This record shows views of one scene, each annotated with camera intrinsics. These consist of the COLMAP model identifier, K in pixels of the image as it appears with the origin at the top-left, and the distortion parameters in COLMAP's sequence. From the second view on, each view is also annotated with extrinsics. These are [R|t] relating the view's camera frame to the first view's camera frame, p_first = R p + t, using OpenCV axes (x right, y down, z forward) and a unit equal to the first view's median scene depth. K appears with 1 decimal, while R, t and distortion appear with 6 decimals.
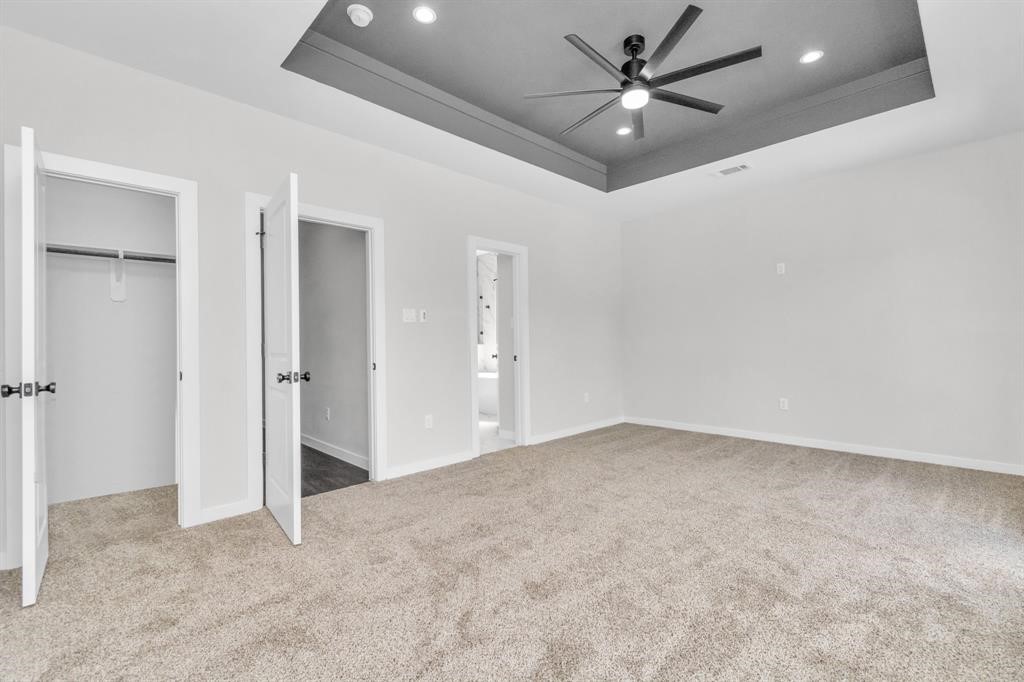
lens RADIAL K [[457.8, 0, 513.7], [0, 457.8, 341.9], [0, 0, 1]] dist [-0.001110, -0.000033]
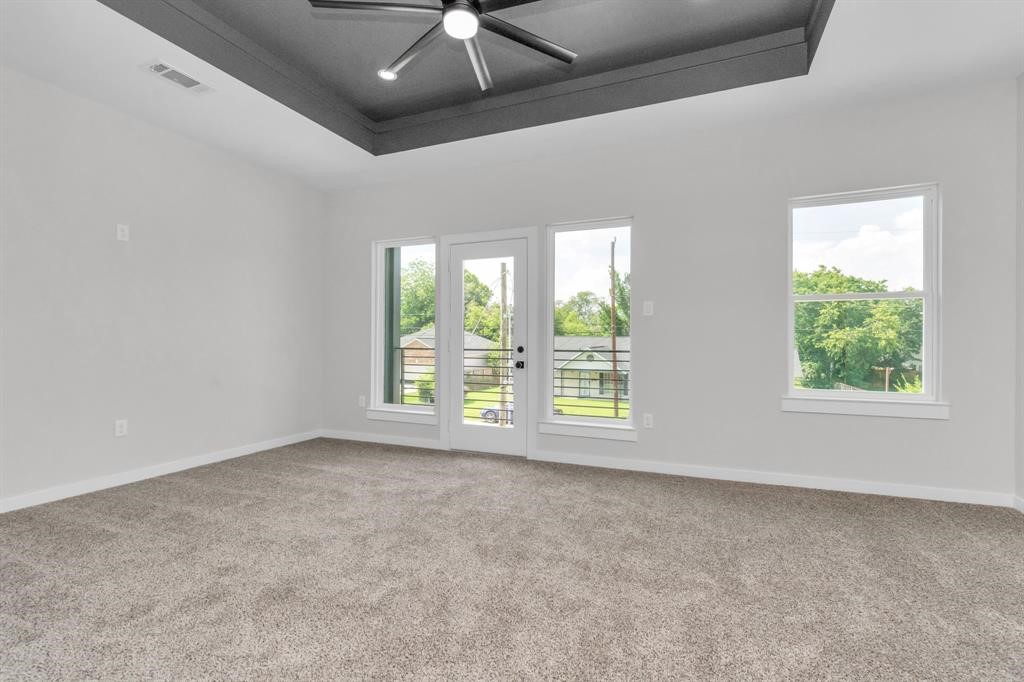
lens RADIAL K [[457.8, 0, 513.1], [0, 457.8, 341.0], [0, 0, 1]] dist [-0.001110, -0.000033]
pose [[-0.396259, 0.003220, 0.918133, -0.413806], [-0.001115, 0.999991, -0.003989, 0.008138], [-0.918138, -0.002604, -0.396252, 1.064847]]
